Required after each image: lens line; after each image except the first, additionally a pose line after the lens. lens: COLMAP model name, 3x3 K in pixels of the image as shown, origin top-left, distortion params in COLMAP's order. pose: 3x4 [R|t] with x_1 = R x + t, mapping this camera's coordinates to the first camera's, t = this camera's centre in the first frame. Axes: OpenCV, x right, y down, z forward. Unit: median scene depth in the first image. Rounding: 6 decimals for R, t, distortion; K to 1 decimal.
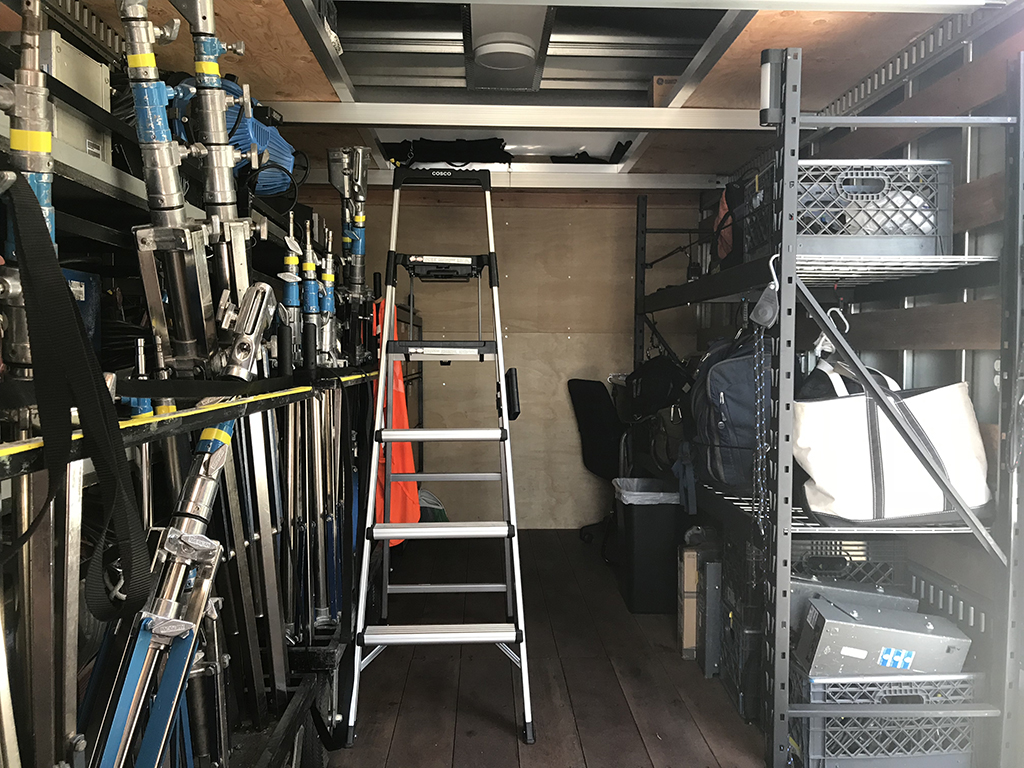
lens RADIAL K [[845.6, 0, 513.6], [0, 845.6, 379.9], [0, 0, 1]] dist [0.026401, -0.008506]
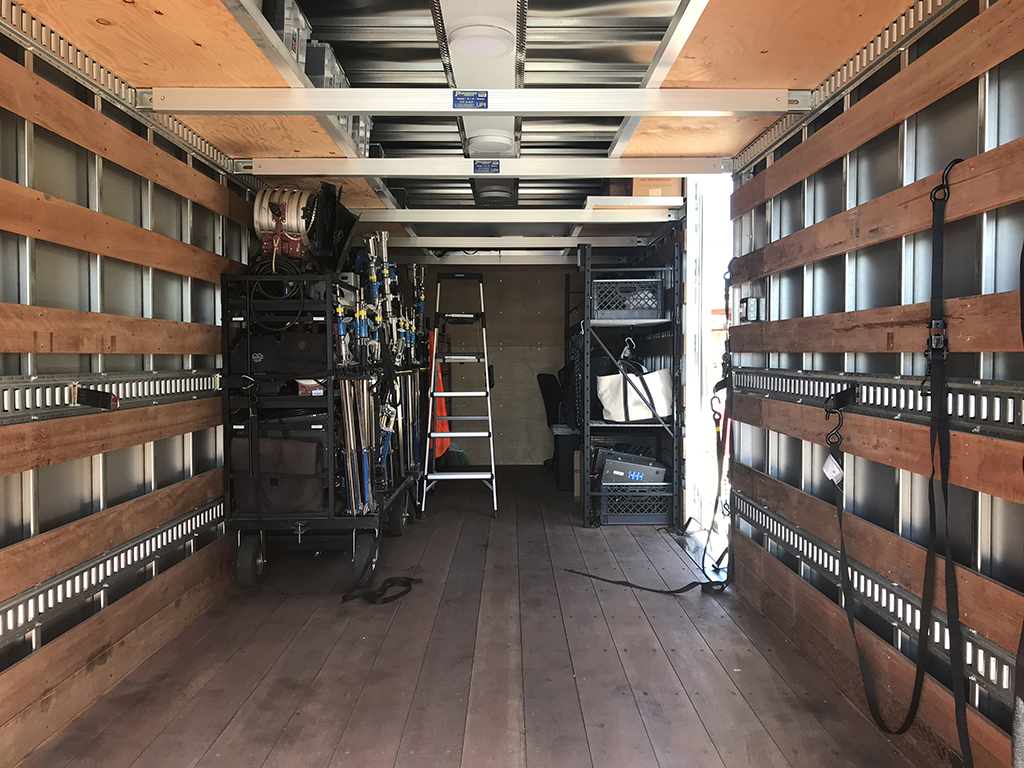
lens RADIAL K [[845.6, 0, 514.6], [0, 845.6, 385.2], [0, 0, 1]] dist [0.026401, -0.008506]
pose [[0.999477, -0.006061, -0.031760, 0.146510], [0.006019, 0.999981, -0.001425, 0.048404], [0.031768, 0.001233, 0.999494, -1.375611]]
